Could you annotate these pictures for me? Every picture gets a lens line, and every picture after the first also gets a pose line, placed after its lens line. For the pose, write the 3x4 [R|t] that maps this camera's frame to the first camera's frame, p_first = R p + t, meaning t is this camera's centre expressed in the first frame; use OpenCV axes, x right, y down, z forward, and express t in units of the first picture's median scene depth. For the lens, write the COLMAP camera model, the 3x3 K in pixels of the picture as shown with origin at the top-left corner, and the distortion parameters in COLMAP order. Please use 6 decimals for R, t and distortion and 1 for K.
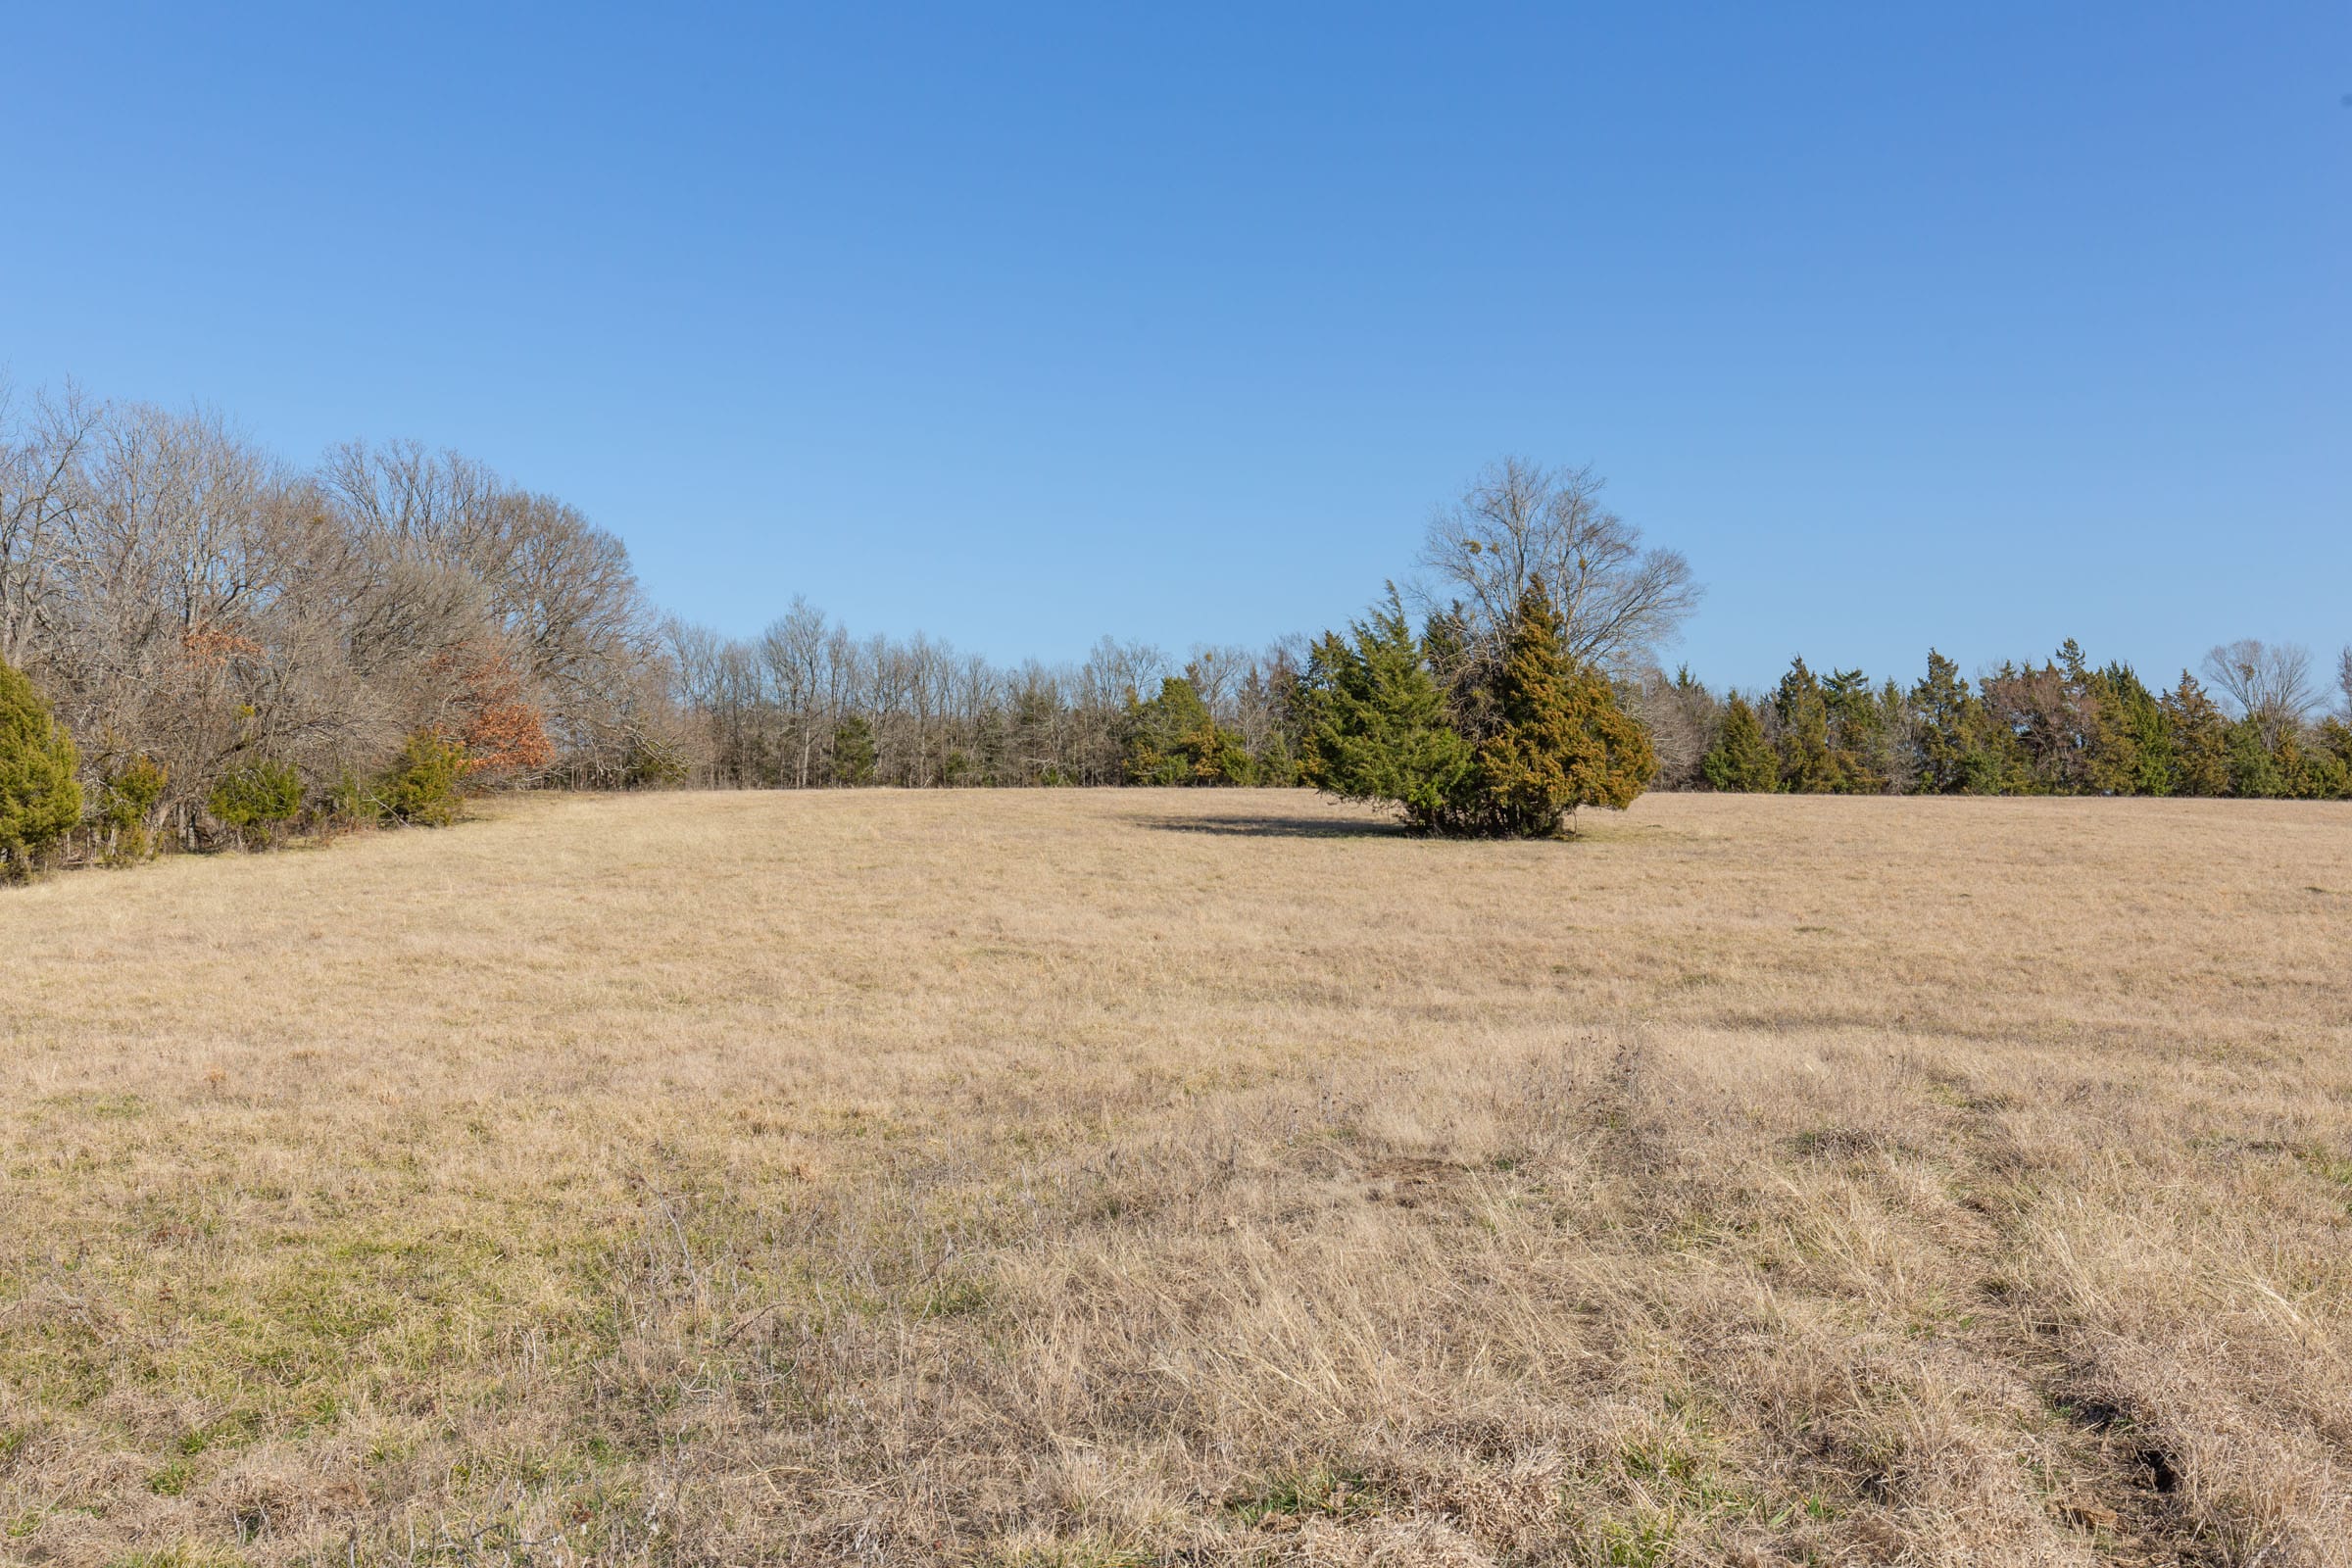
lens RADIAL K [[2195.0, 0, 1167.4], [0, 2195.0, 788.0], [0, 0, 1]] dist [-0.007532, 0.000000]
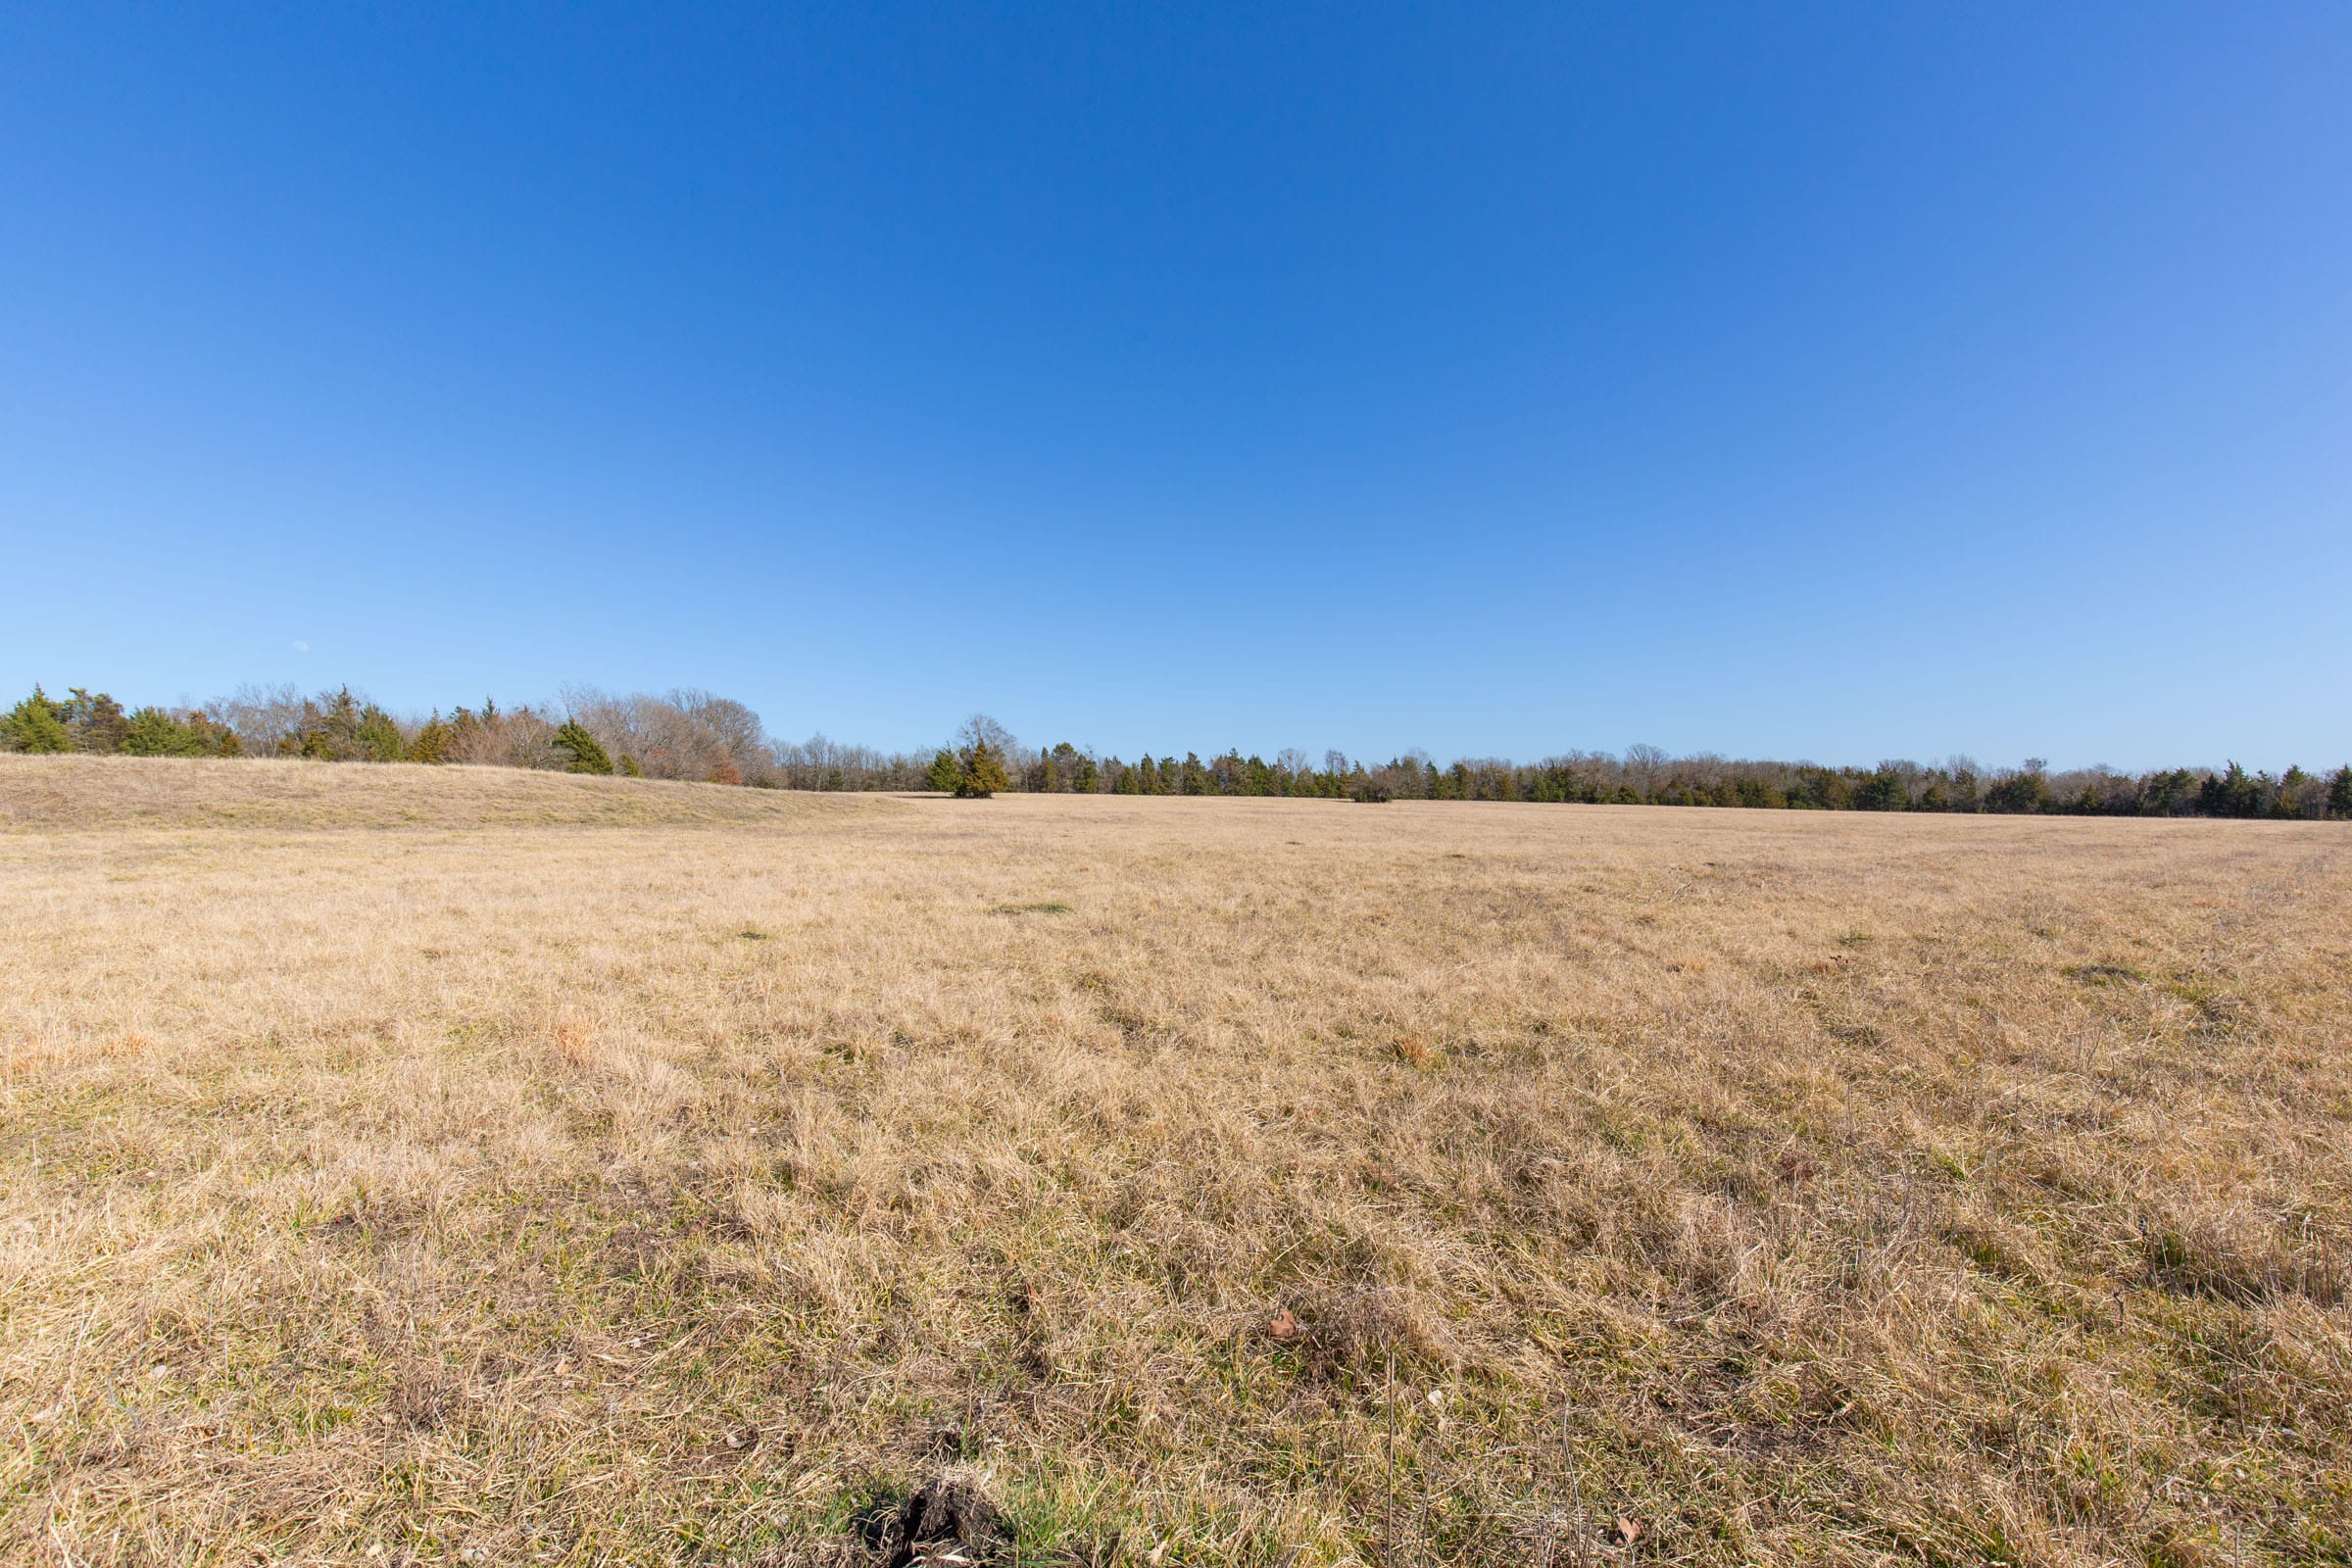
lens RADIAL K [[1055.3, 0, 1210.7], [0, 1055.3, 787.3], [0, 0, 1]] dist [0.000608, 0.000038]
pose [[0.984985, 0.001427, 0.172633, 0.120944], [0.001448, 0.999862, -0.016526, 0.017306], [-0.172633, 0.016528, 0.984848, -0.558804]]
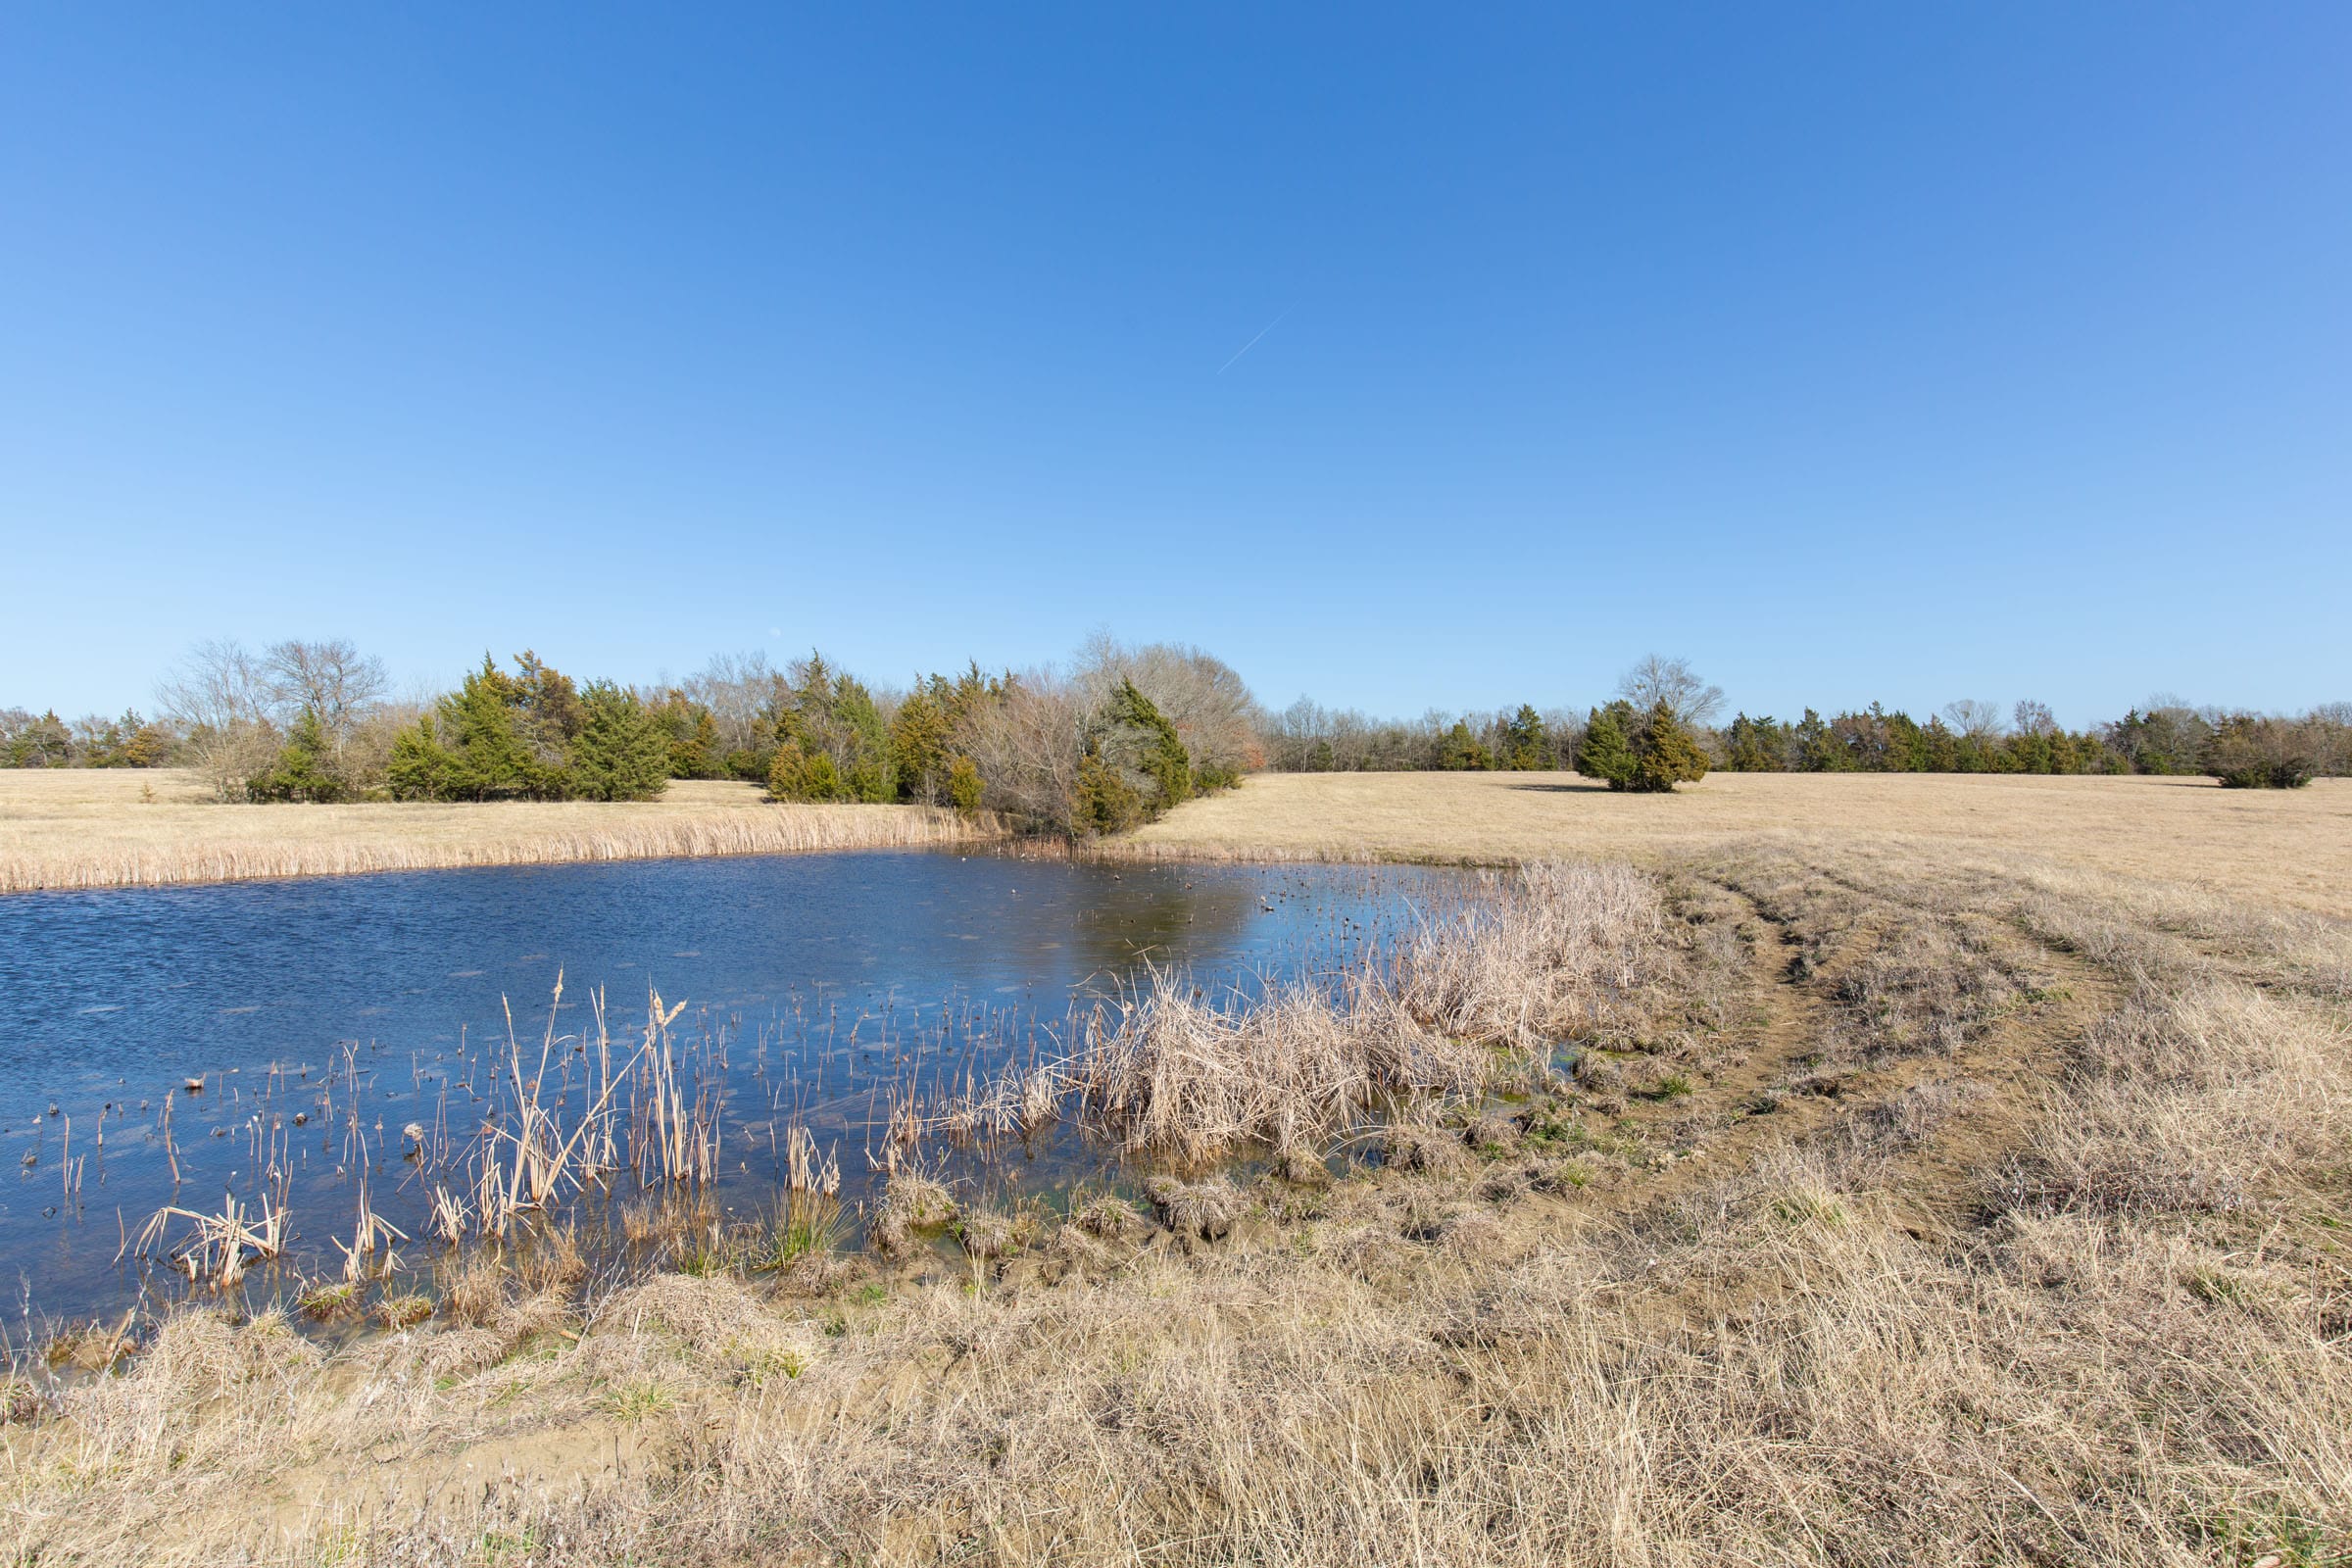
lens RADIAL K [[1083.7, 0, 1179.3], [0, 1083.7, 780.6], [0, 0, 1]] dist [0.004104, 0.000081]
pose [[0.984197, -0.003768, -0.177036, -0.088936], [0.005899, 0.999916, 0.011511, -0.005245], [0.176978, -0.012374, 0.984137, -0.210295]]
